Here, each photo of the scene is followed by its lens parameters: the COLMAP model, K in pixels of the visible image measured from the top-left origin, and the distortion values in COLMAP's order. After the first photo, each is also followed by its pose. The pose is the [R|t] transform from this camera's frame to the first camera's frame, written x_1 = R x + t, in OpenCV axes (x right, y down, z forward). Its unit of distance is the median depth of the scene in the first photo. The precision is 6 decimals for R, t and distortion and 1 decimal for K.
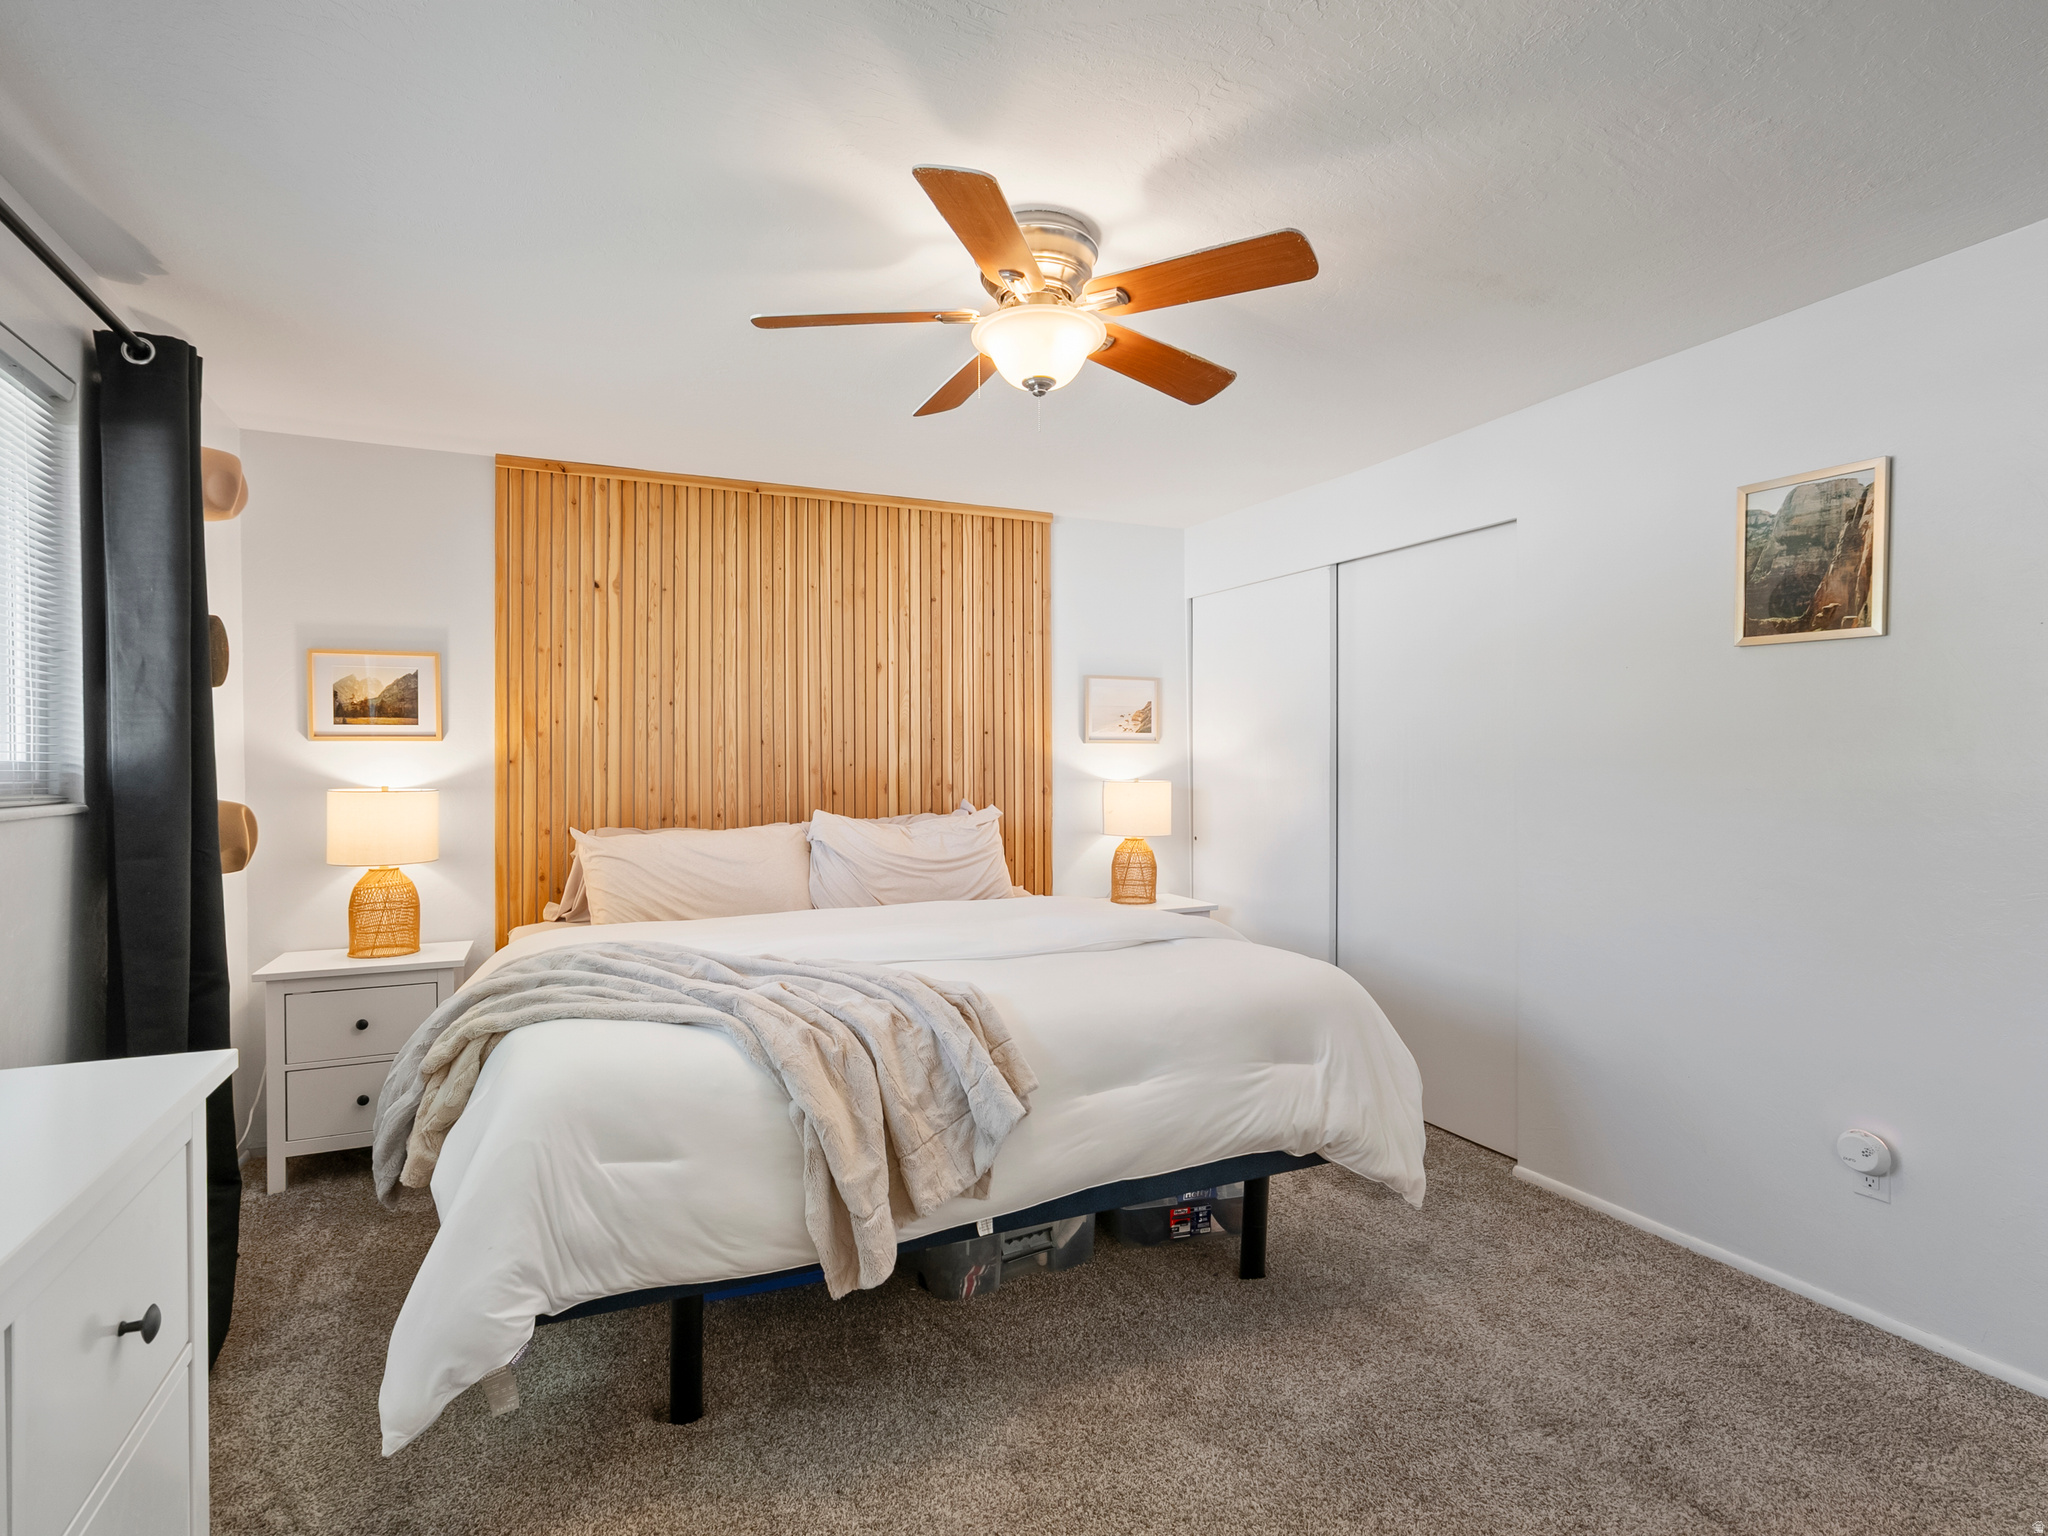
lens RADIAL K [[1050.8, 0, 1029.6], [0, 1050.8, 757.8], [0, 0, 1]] dist [-0.004431, 0.002590]
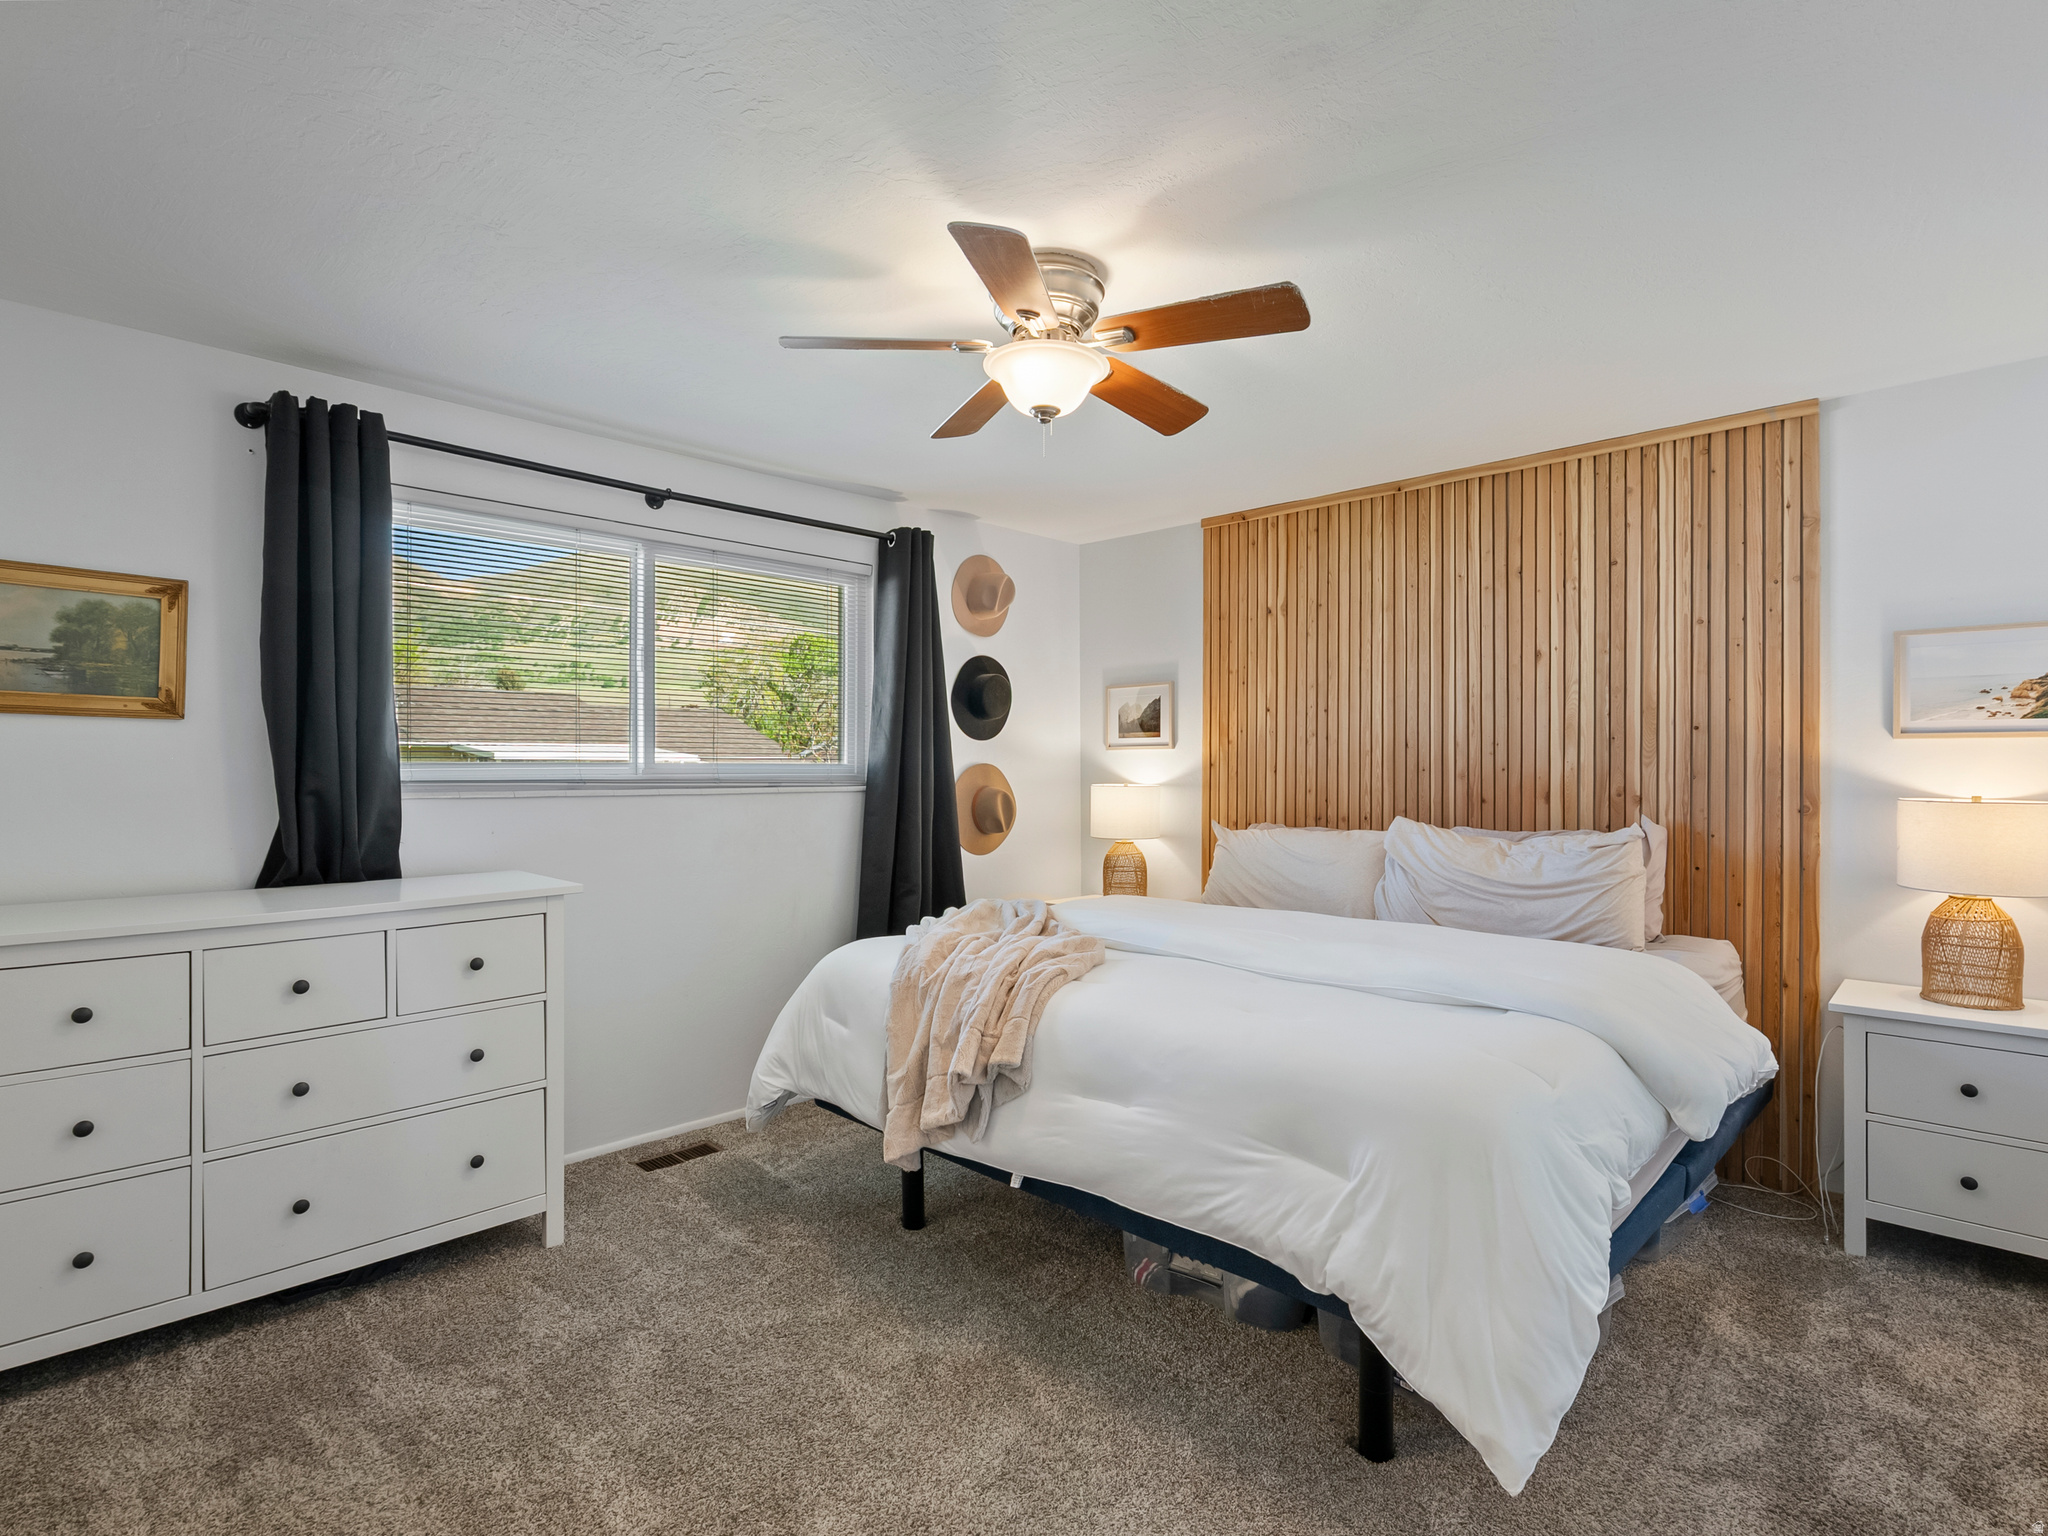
lens RADIAL K [[1050.8, 0, 1029.6], [0, 1050.8, 757.8], [0, 0, 1]] dist [-0.004431, 0.002590]
pose [[0.352270, -0.004396, -0.935888, 0.555794], [-0.001490, 0.999985, -0.005257, 0.002300], [0.935897, 0.003246, 0.352258, 0.342377]]
